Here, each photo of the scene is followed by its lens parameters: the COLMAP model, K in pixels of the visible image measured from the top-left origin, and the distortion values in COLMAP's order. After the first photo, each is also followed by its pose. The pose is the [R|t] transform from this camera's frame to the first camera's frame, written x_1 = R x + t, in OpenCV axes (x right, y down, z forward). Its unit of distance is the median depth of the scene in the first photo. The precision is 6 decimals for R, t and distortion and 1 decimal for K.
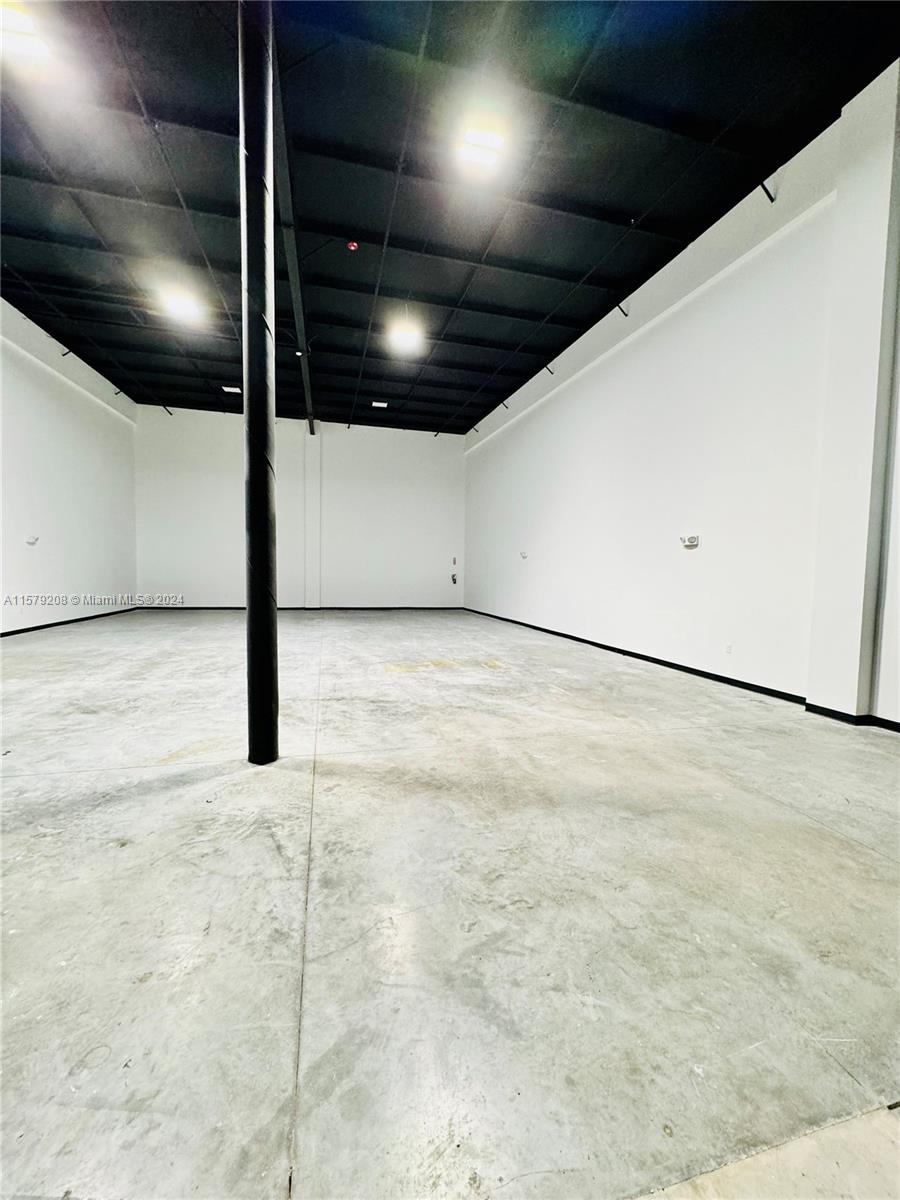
lens RADIAL K [[478.6, 0, 450.6], [0, 478.6, 594.8], [0, 0, 1]] dist [0.002790, -0.000192]
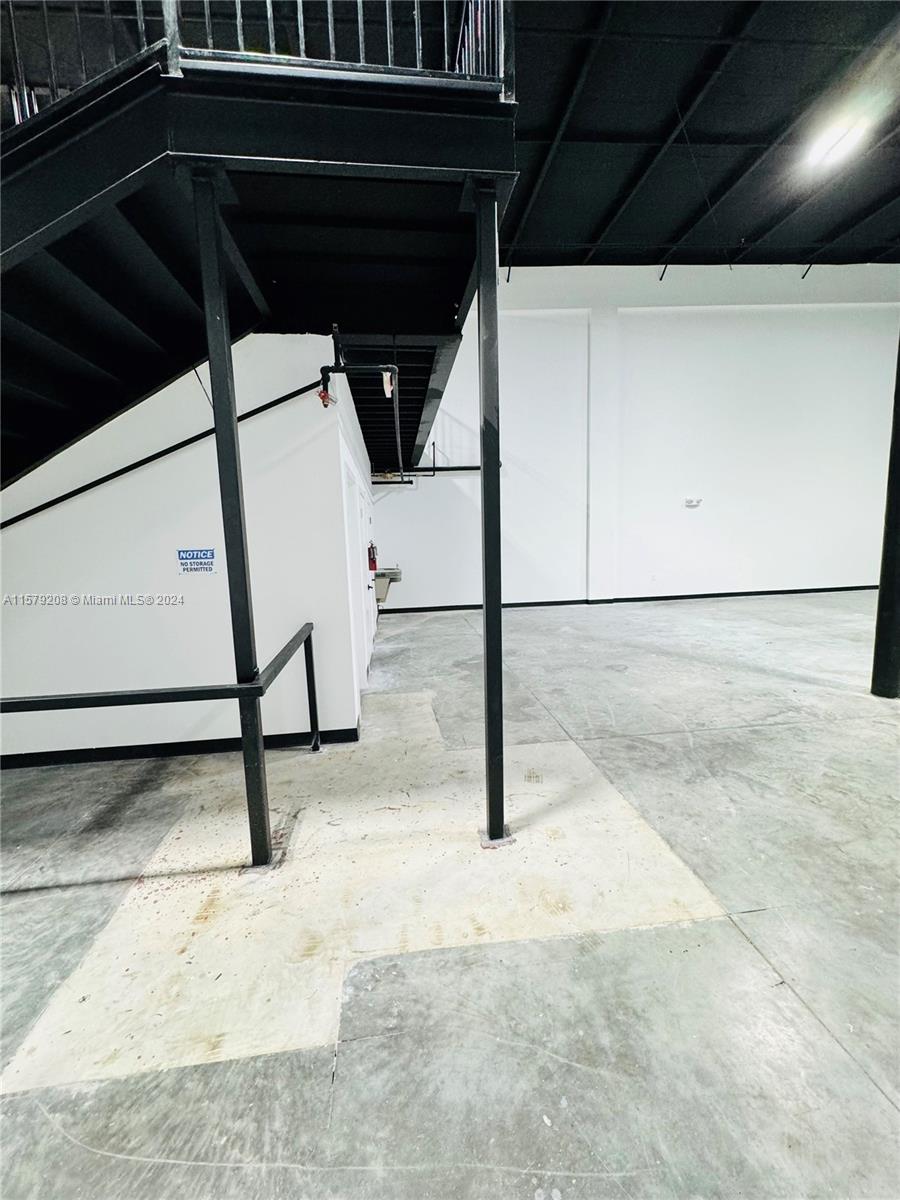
lens RADIAL K [[478.6, 0, 450.5], [0, 478.6, 599.1], [0, 0, 1]] dist [0.002790, -0.000192]
pose [[-0.134614, 0.114322, -0.984281, 0.712999], [-0.017825, 0.992882, 0.117759, 0.006060], [0.990738, 0.033397, -0.131618, 0.113150]]
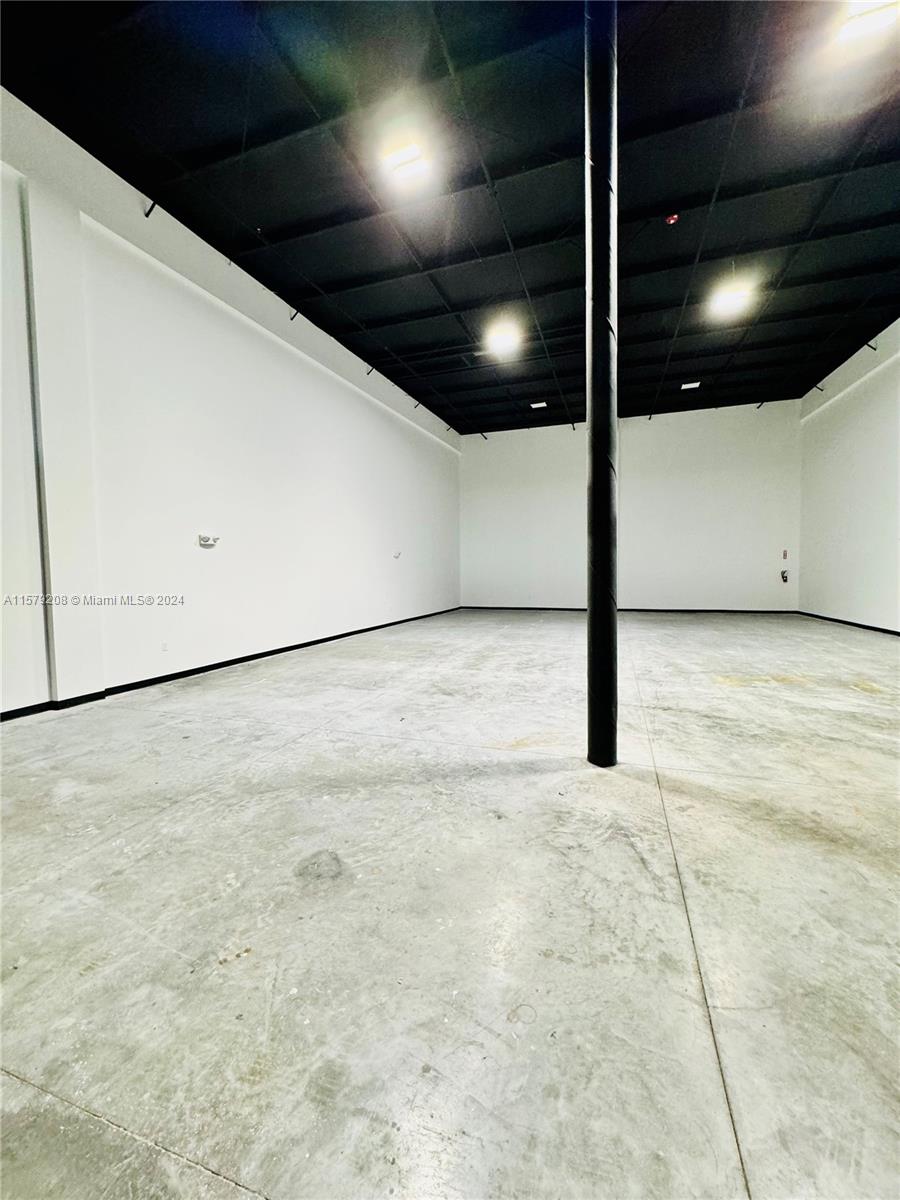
lens RADIAL K [[478.6, 0, 452.9], [0, 478.6, 595.0], [0, 0, 1]] dist [0.002790, -0.000192]
pose [[0.837549, -0.003753, -0.546349, -0.089067], [0.003174, 0.999993, -0.002003, -0.004004], [0.546352, -0.000056, 0.837555, -0.009778]]
